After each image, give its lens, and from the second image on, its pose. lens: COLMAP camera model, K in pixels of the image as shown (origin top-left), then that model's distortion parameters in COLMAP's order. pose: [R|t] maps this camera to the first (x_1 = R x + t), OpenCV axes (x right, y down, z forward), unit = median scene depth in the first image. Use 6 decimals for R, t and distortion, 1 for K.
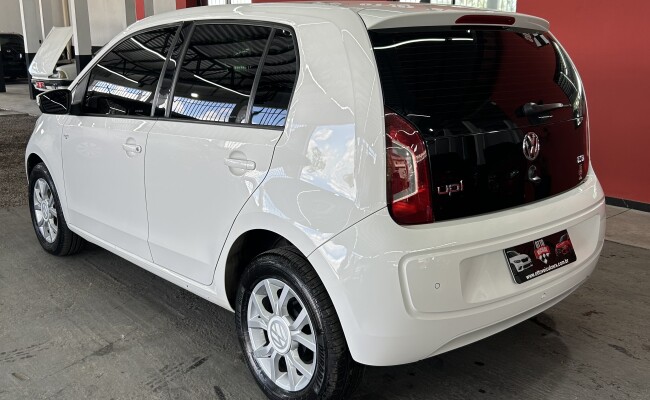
lens RADIAL K [[625.8, 0, 325.2], [0, 625.8, 215.3], [0, 0, 1]] dist [0.063916, -0.184607]
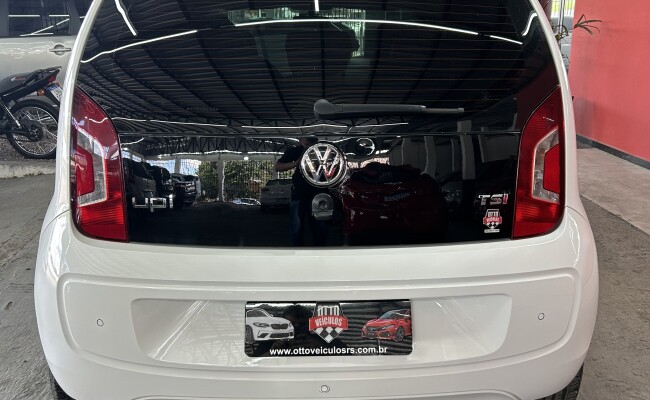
lens RADIAL K [[625.8, 0, 325.2], [0, 625.8, 215.3], [0, 0, 1]] dist [0.063916, -0.184607]
pose [[0.778497, 0.199395, -0.595134, 0.737341], [-0.157685, 0.979919, 0.122045, -0.138548], [0.607518, -0.001168, 0.794305, 0.487104]]
